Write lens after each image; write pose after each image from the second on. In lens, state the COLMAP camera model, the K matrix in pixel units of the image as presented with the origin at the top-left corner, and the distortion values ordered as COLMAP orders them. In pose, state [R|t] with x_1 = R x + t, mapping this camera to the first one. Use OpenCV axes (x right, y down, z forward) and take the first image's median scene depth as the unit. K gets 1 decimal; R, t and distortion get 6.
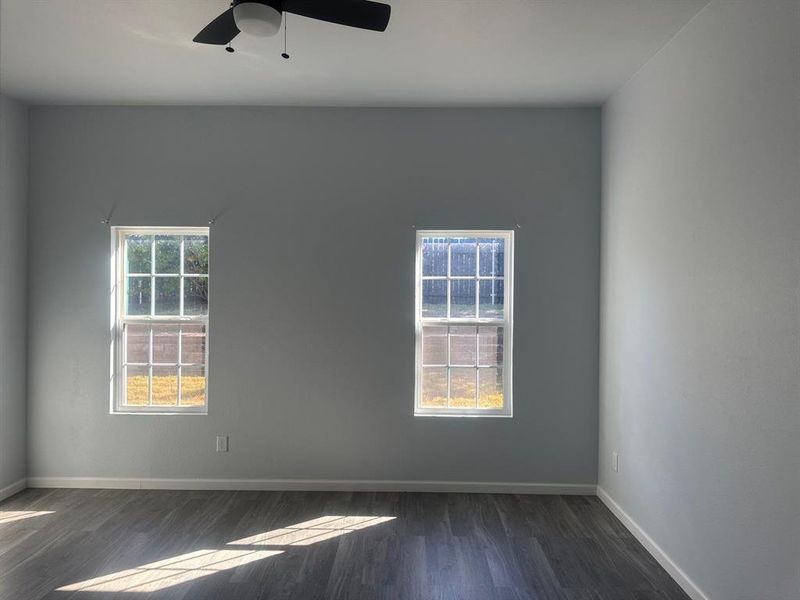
lens RADIAL K [[556.1, 0, 400.0], [0, 556.1, 300.0], [0, 0, 1]] dist [0.004601, 0.002678]
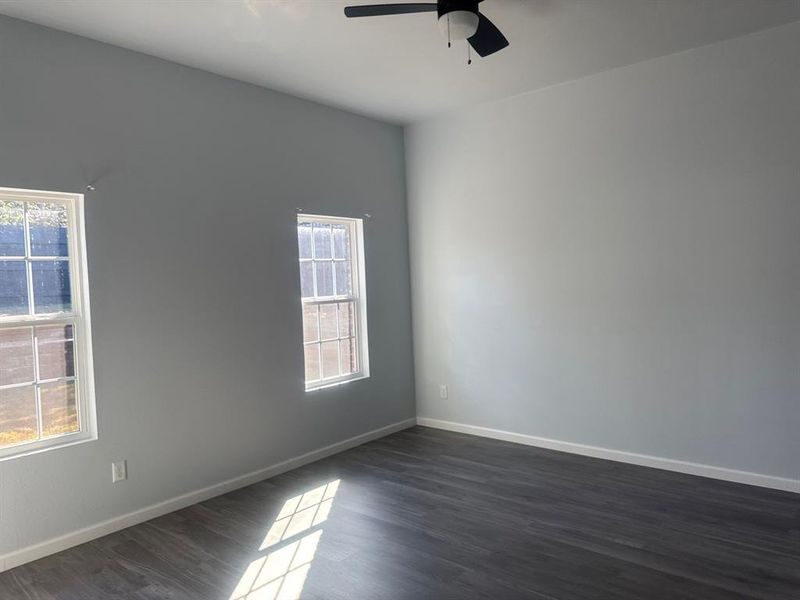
lens RADIAL K [[577.5, 0, 392.8], [0, 577.5, 297.3], [0, 0, 1]] dist [0.070593, -0.075278]
pose [[0.636222, -0.055581, 0.769501, -0.709437], [0.039203, 0.998442, 0.039704, -0.006710], [-0.770509, 0.004906, 0.637410, 0.170452]]
